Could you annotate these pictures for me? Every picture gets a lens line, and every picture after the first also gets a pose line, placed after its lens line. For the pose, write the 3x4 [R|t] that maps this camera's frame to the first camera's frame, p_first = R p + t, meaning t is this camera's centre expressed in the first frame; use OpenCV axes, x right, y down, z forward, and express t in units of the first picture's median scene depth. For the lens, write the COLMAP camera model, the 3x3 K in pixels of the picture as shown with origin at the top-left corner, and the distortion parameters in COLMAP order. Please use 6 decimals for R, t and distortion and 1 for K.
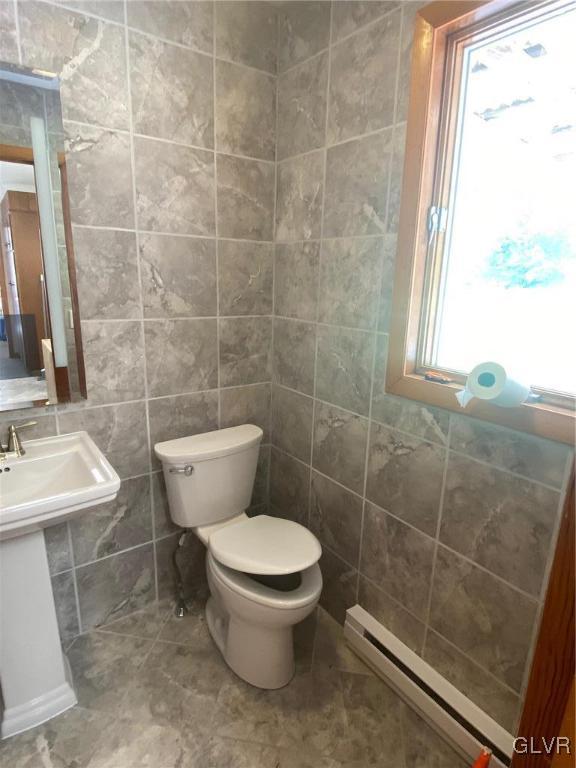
lens RADIAL K [[431.5, 0, 288.4], [0, 431.5, 381.0], [0, 0, 1]] dist [-0.003378, -0.001134]
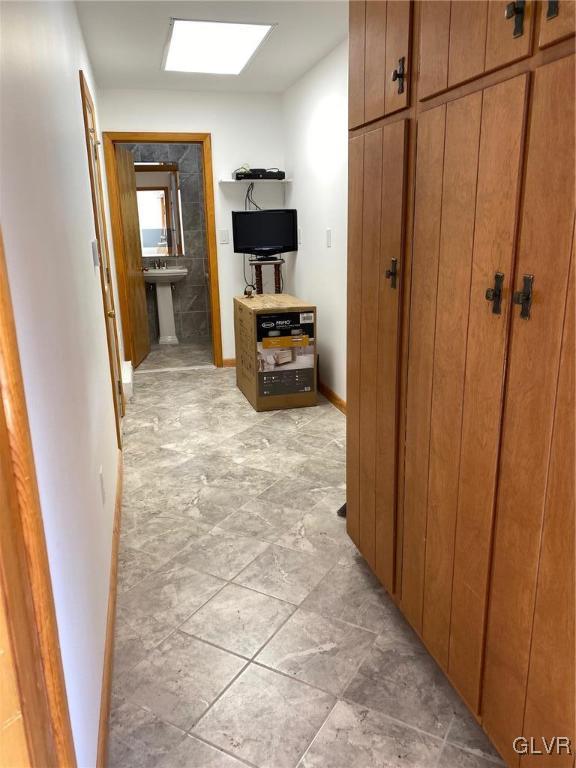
lens RADIAL K [[585.9, 0, 288.2], [0, 585.9, 383.6], [0, 0, 1]] dist [0.007794, 0.000698]
pose [[0.932181, 0.049836, -0.358546, 1.865225], [-0.039124, 0.998546, 0.037074, 0.798267], [0.359872, -0.020532, 0.932776, -2.821673]]
